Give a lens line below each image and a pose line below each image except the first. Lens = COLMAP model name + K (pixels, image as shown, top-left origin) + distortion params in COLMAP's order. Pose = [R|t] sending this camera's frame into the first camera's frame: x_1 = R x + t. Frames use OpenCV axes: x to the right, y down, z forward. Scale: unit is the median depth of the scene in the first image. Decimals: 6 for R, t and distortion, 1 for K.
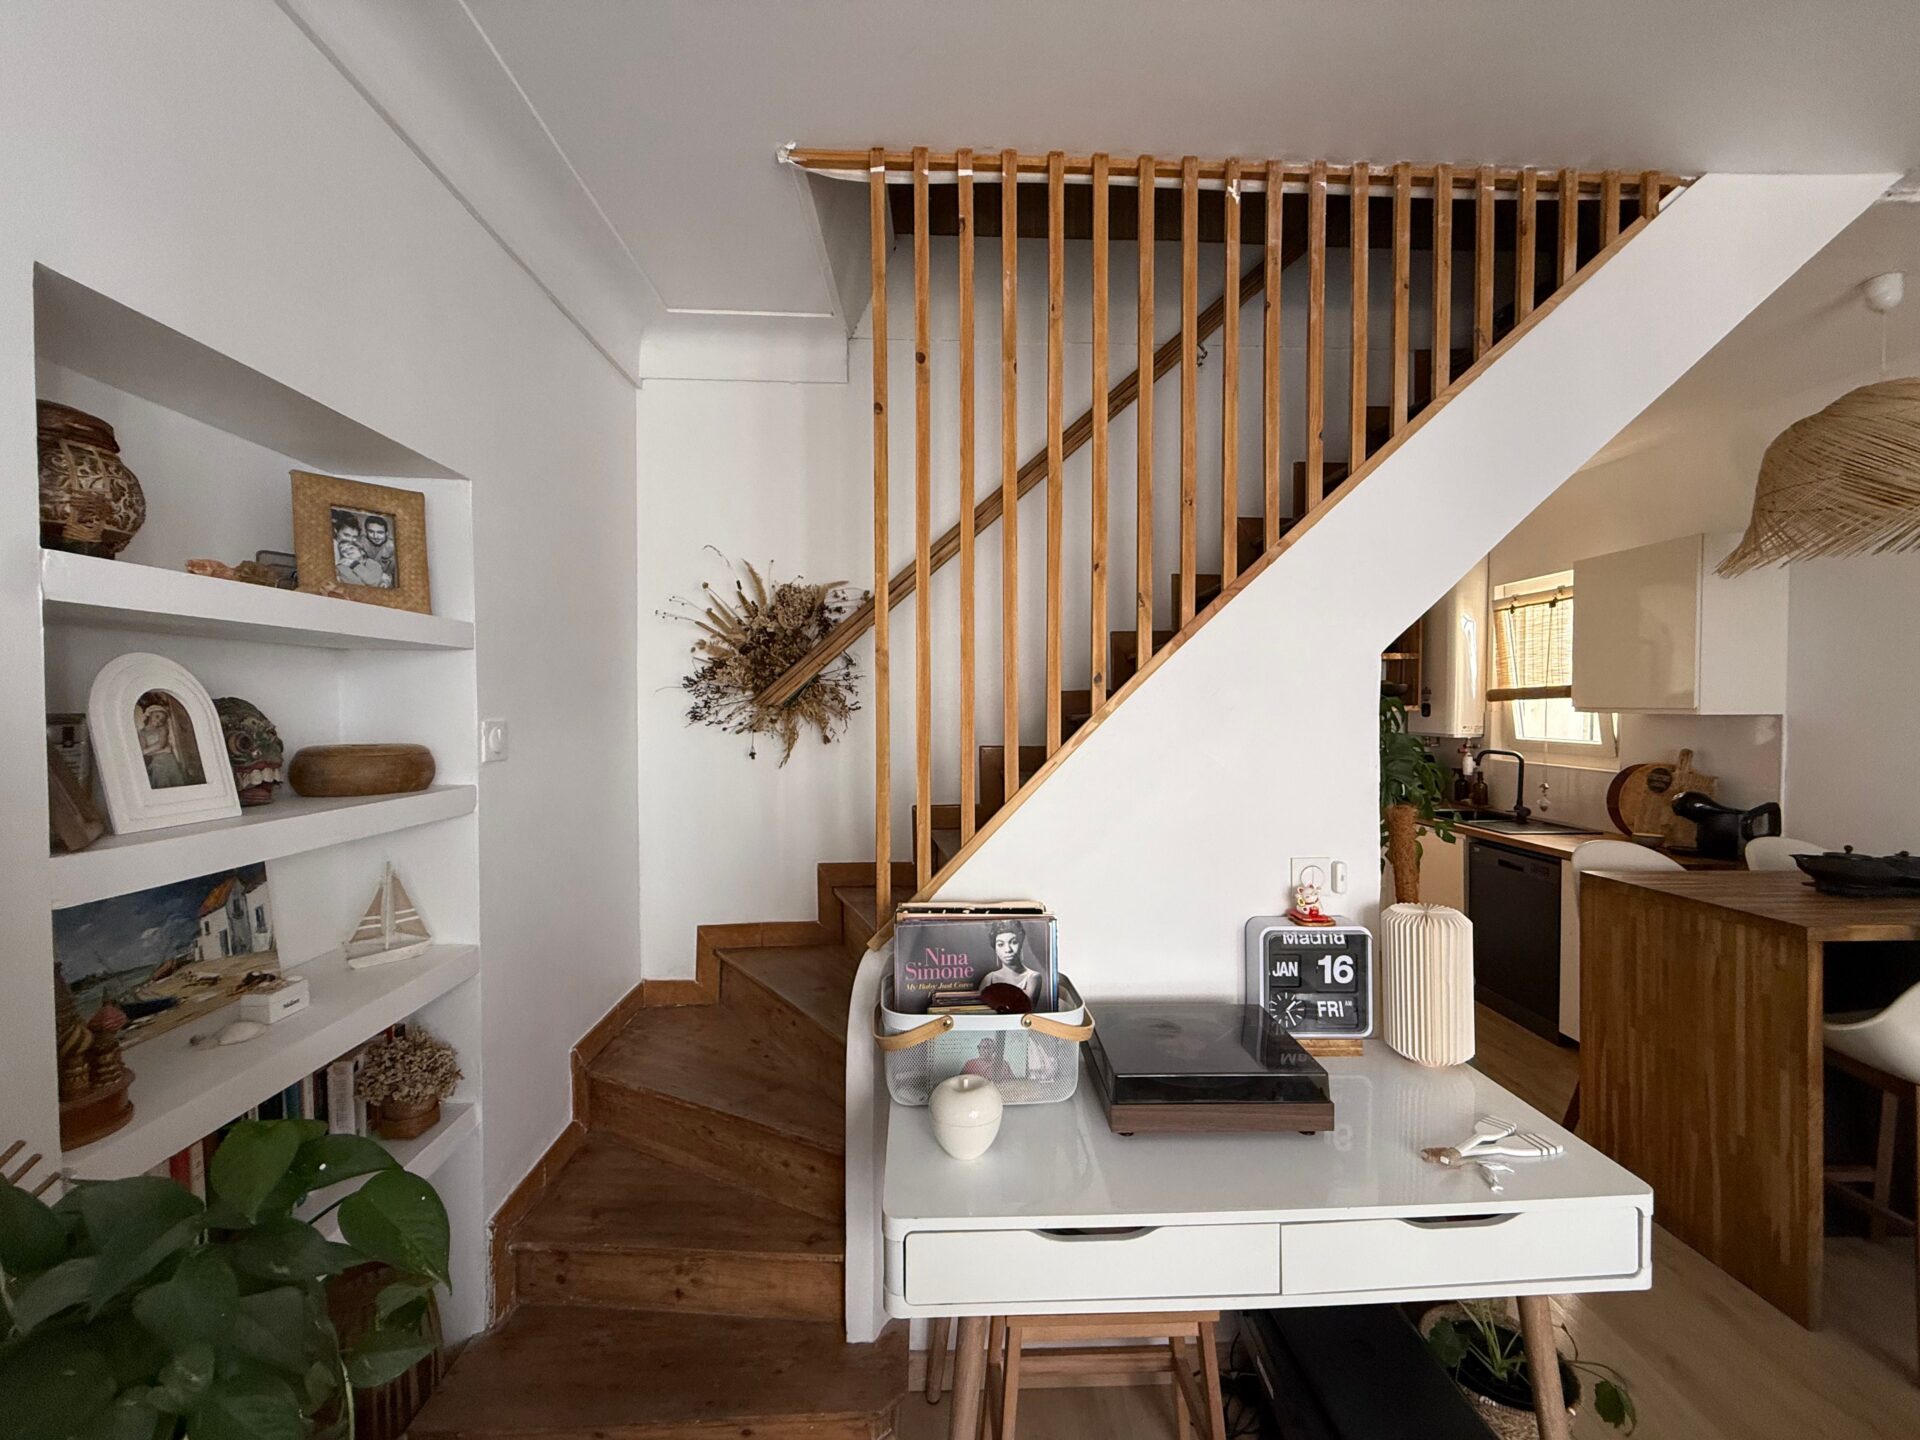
lens RADIAL K [[767.9, 0, 957.2], [0, 767.9, 720.8], [0, 0, 1]] dist [0.000665, 0.000891]
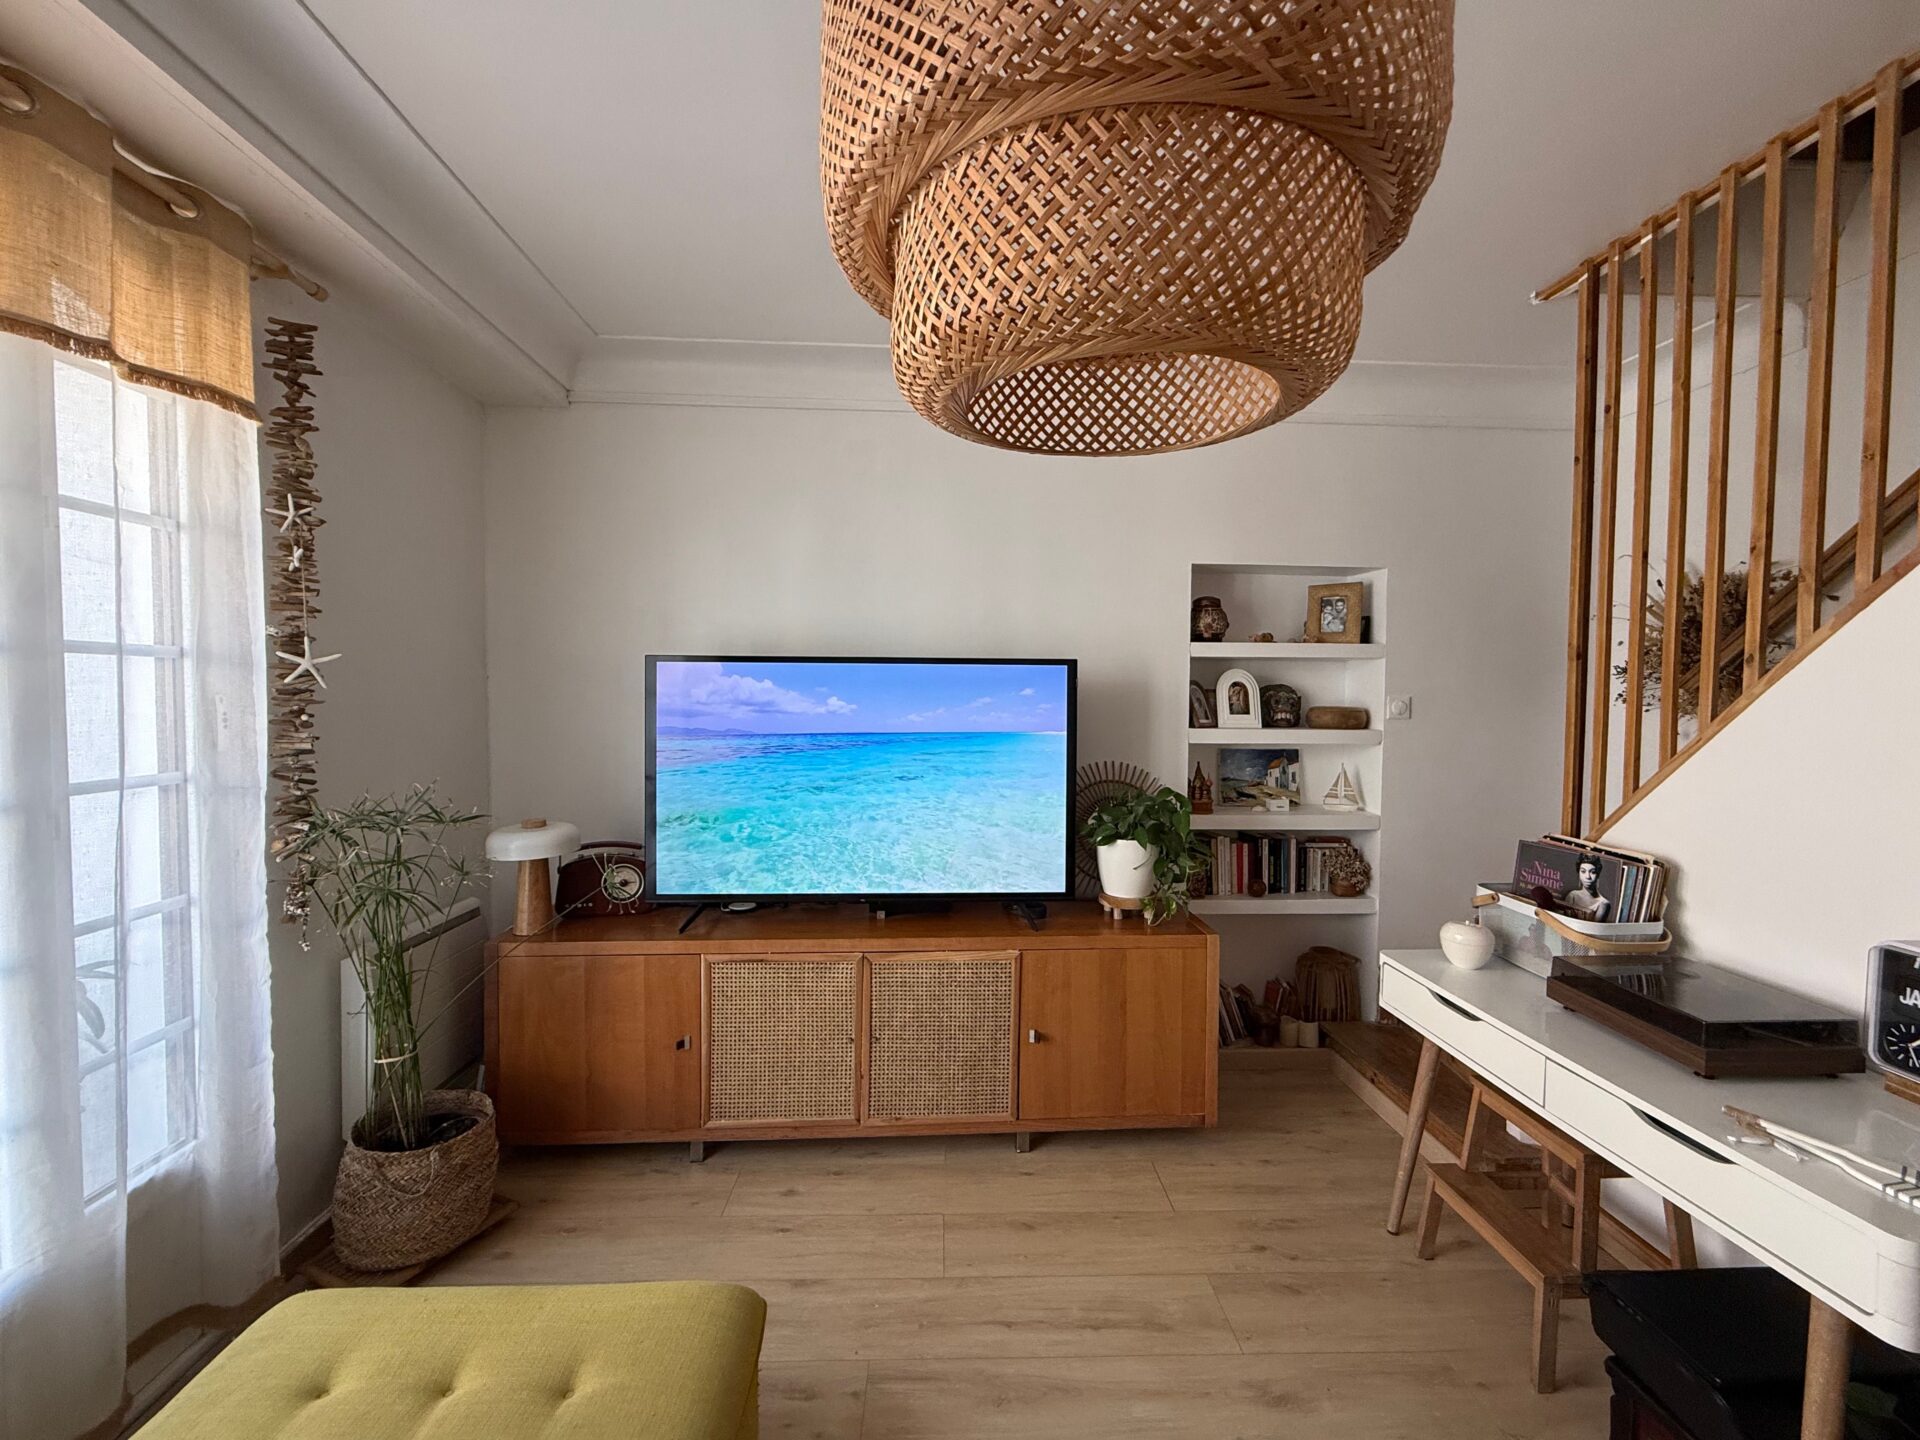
lens RADIAL K [[767.9, 0, 959.9], [0, 767.9, 719.2], [0, 0, 1]] dist [0.000665, 0.000891]
pose [[0.012990, 0.035391, -0.999289, 1.143732], [-0.029498, 0.998952, 0.034996, 0.019687], [0.999480, 0.029022, 0.014020, -0.057488]]
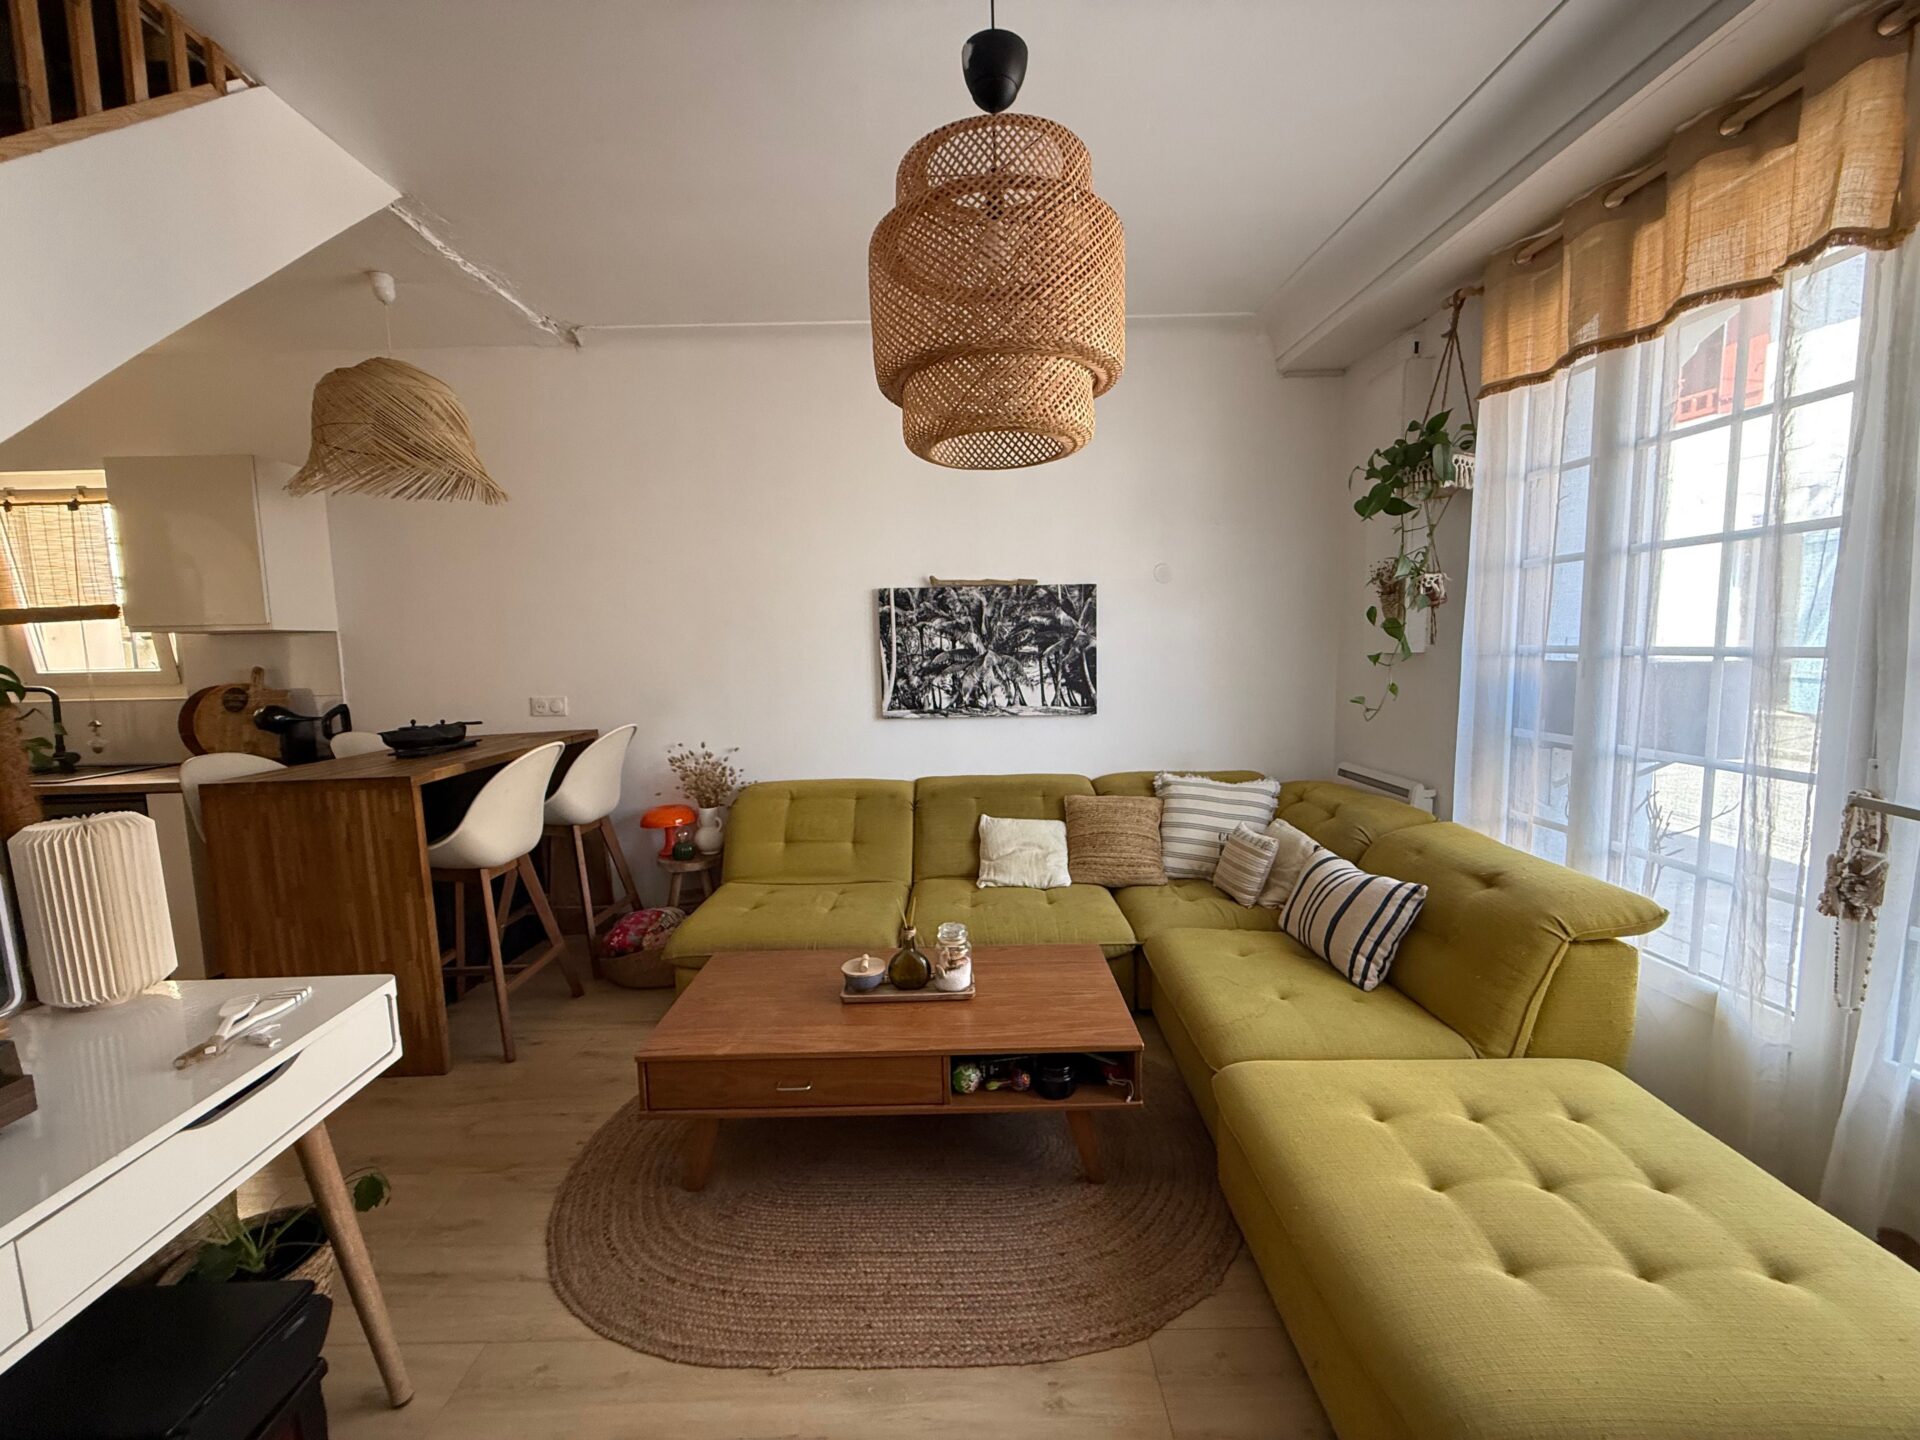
lens RADIAL K [[767.9, 0, 957.3], [0, 767.9, 719.9], [0, 0, 1]] dist [0.000665, 0.000891]
pose [[0.017568, -0.097811, 0.995050, -0.144462], [0.048708, 0.994106, 0.096858, 0.096778], [-0.998659, 0.046765, 0.022229, 0.059323]]
